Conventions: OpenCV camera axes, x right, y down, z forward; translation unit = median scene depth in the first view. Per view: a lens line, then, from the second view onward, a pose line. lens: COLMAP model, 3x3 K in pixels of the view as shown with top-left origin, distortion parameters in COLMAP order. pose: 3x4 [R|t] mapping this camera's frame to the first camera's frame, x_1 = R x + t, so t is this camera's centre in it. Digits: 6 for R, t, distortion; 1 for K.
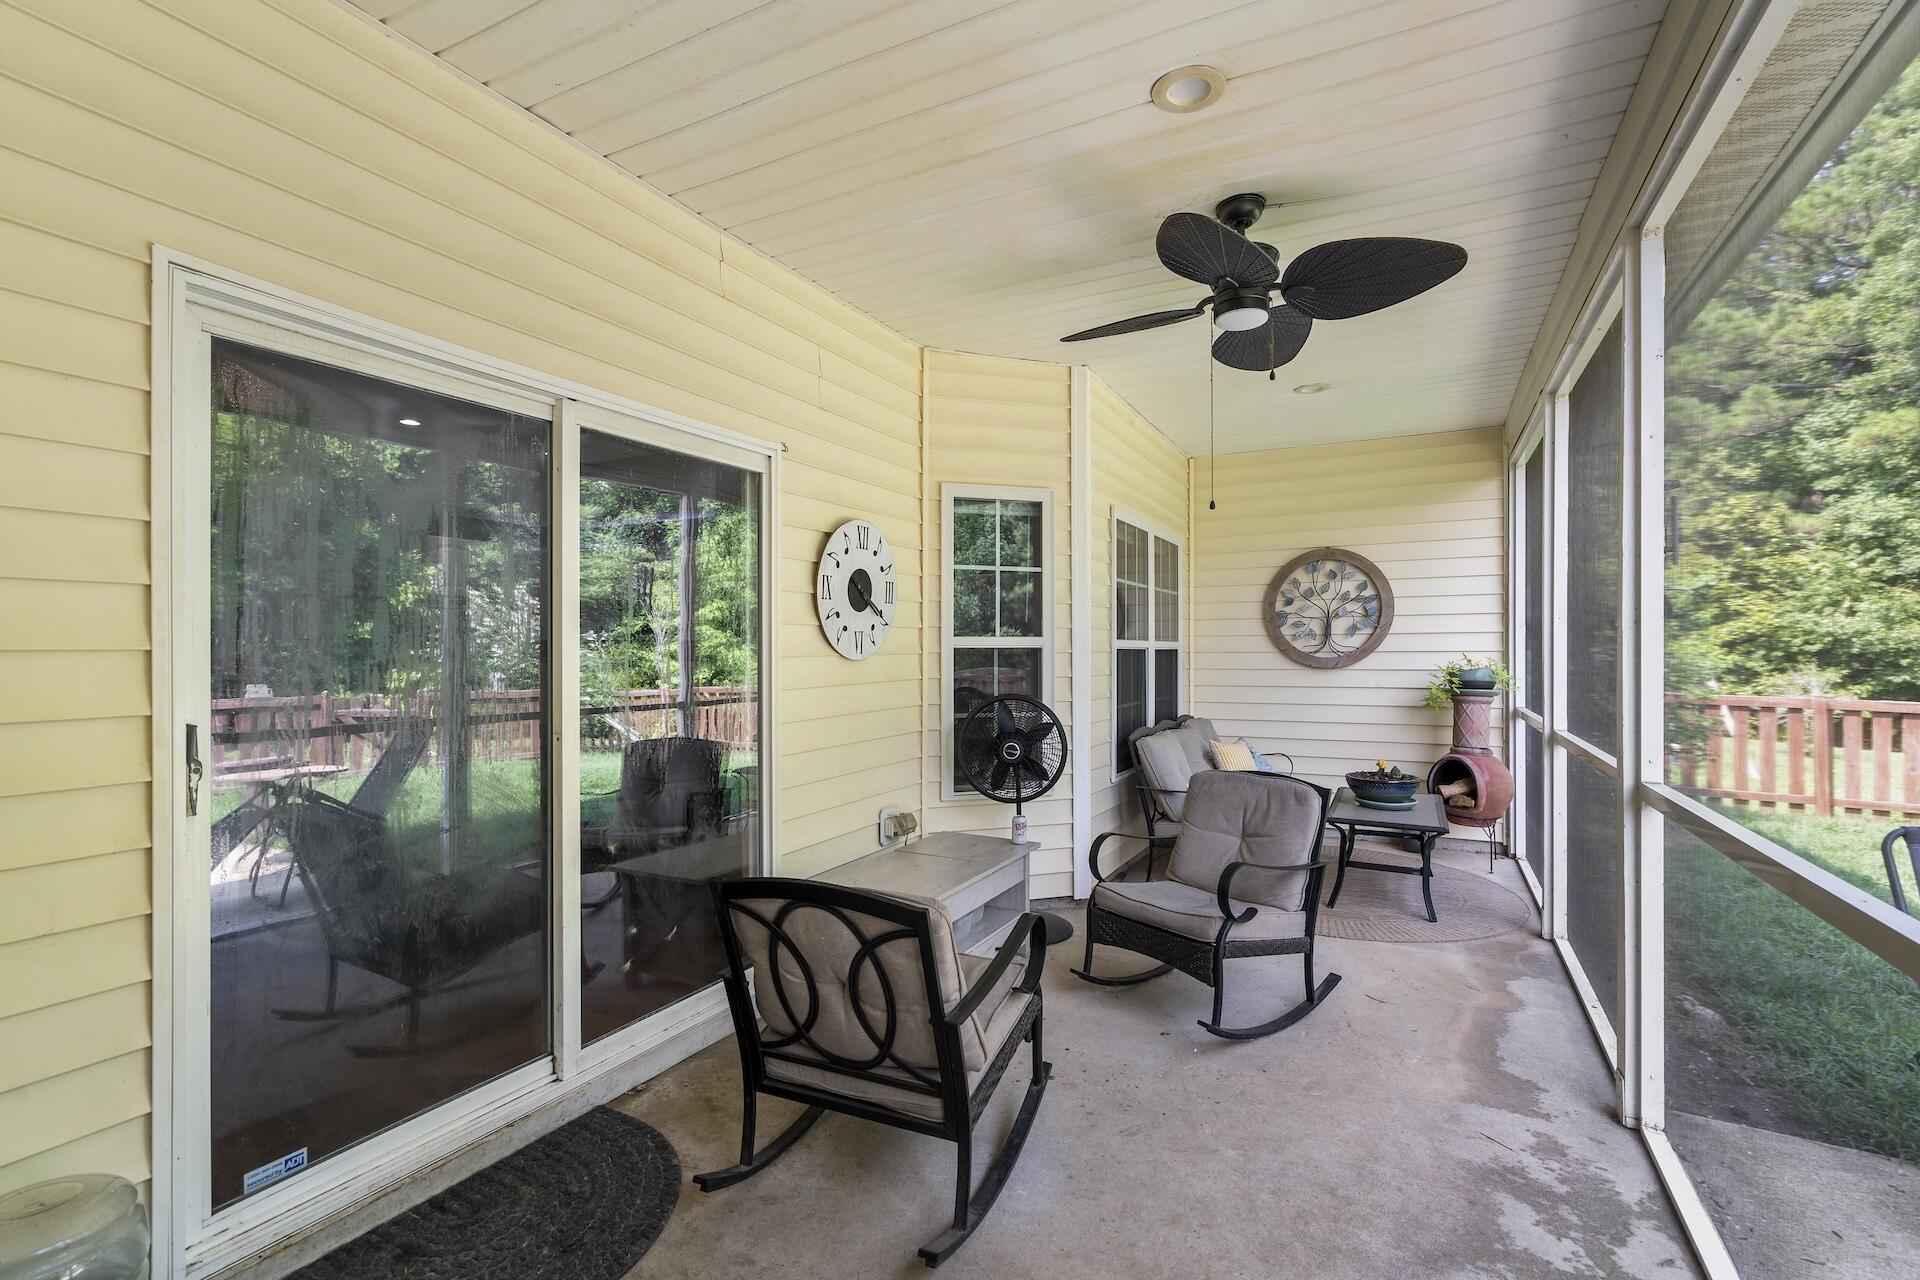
lens RADIAL K [[873.5, 0, 956.7], [0, 873.5, 646.6], [0, 0, 1]] dist [-0.002136, 0.000429]
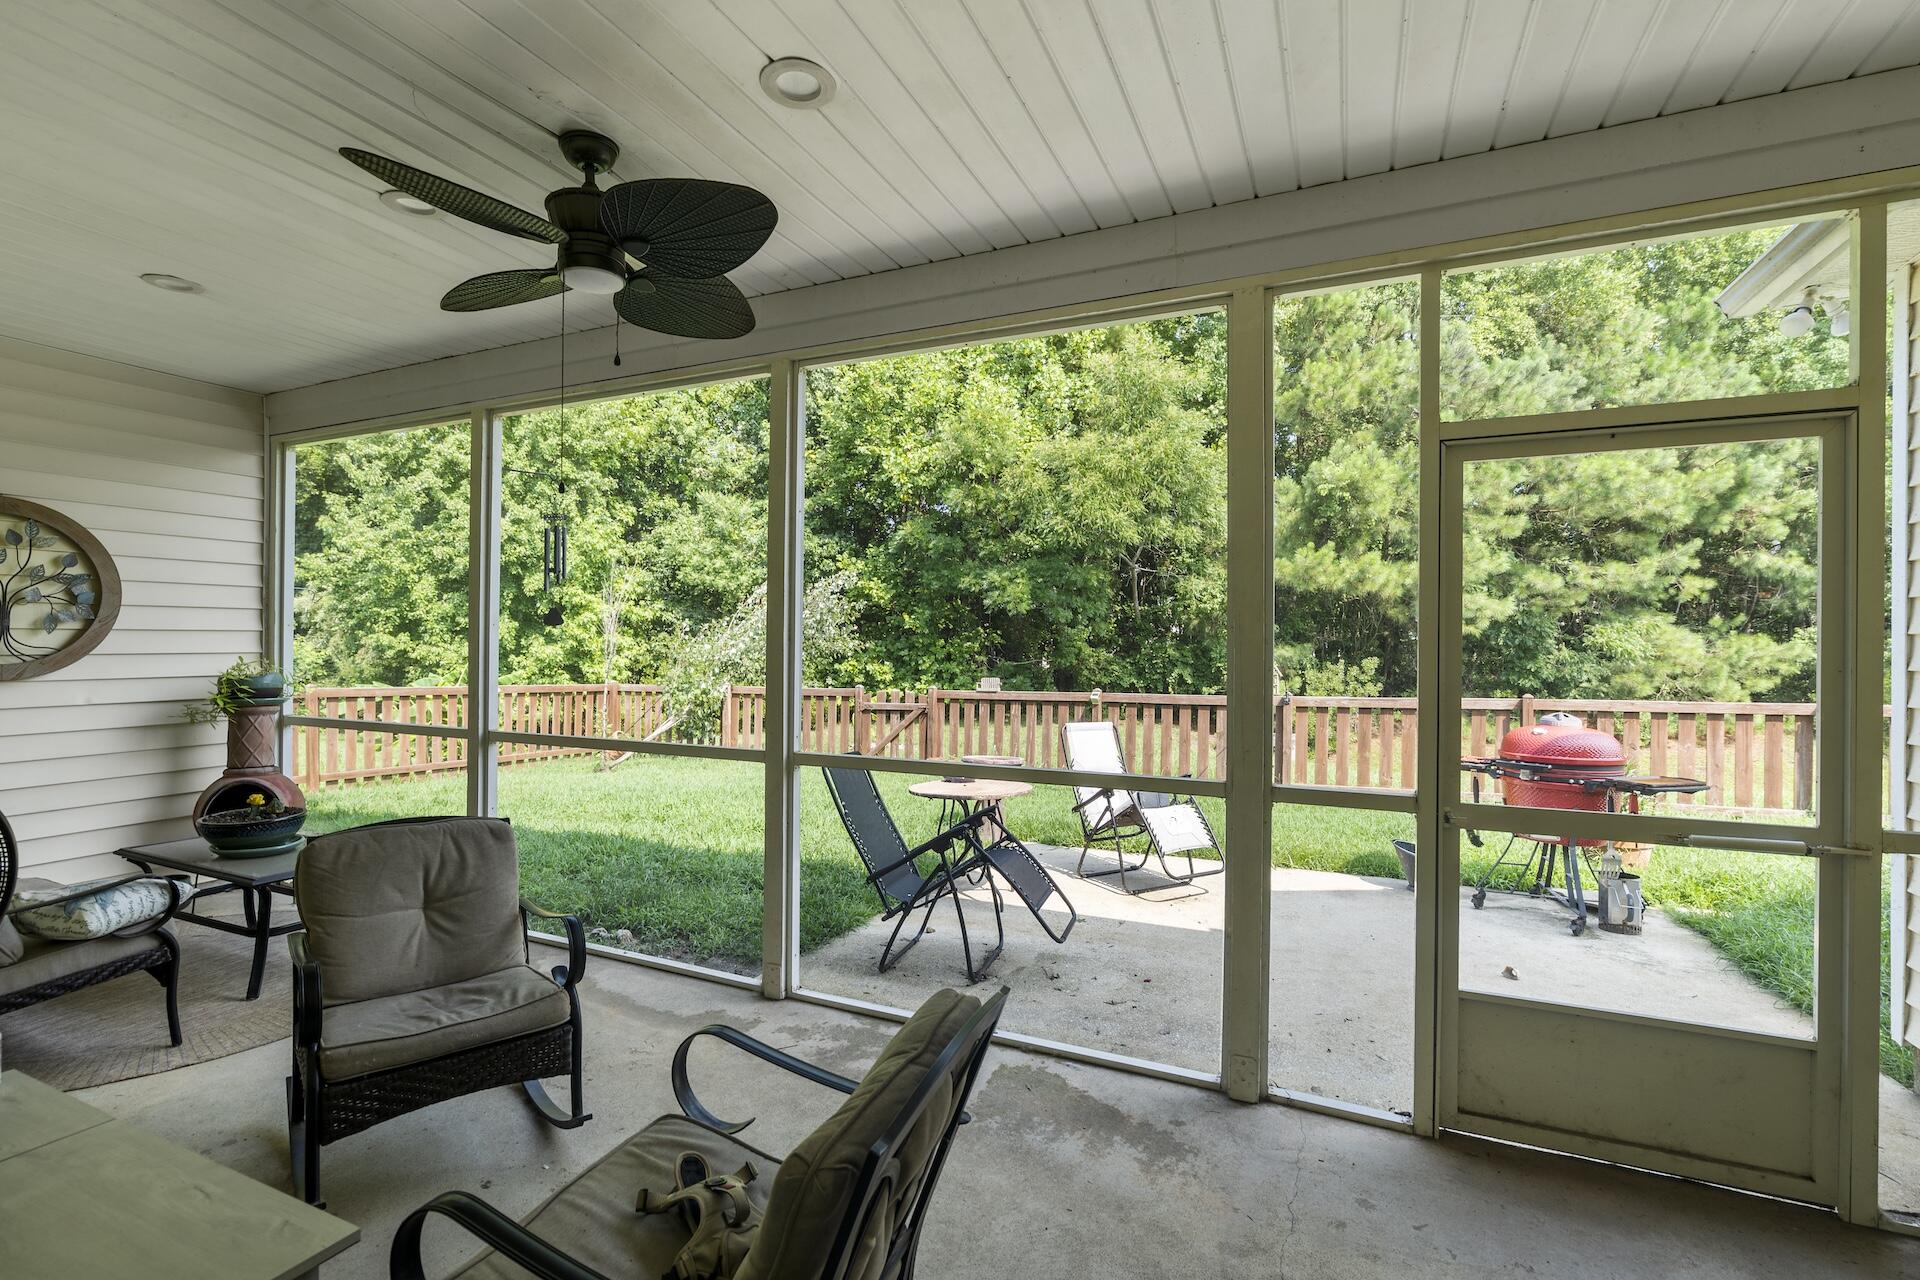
lens RADIAL K [[873.5, 0, 956.7], [0, 873.5, 646.6], [0, 0, 1]] dist [-0.002136, 0.000429]
pose [[-0.054327, -0.004941, 0.998511, -0.273716], [-0.009607, 0.999944, 0.004425, -0.010909], [-0.998477, -0.009352, -0.054372, 0.338798]]
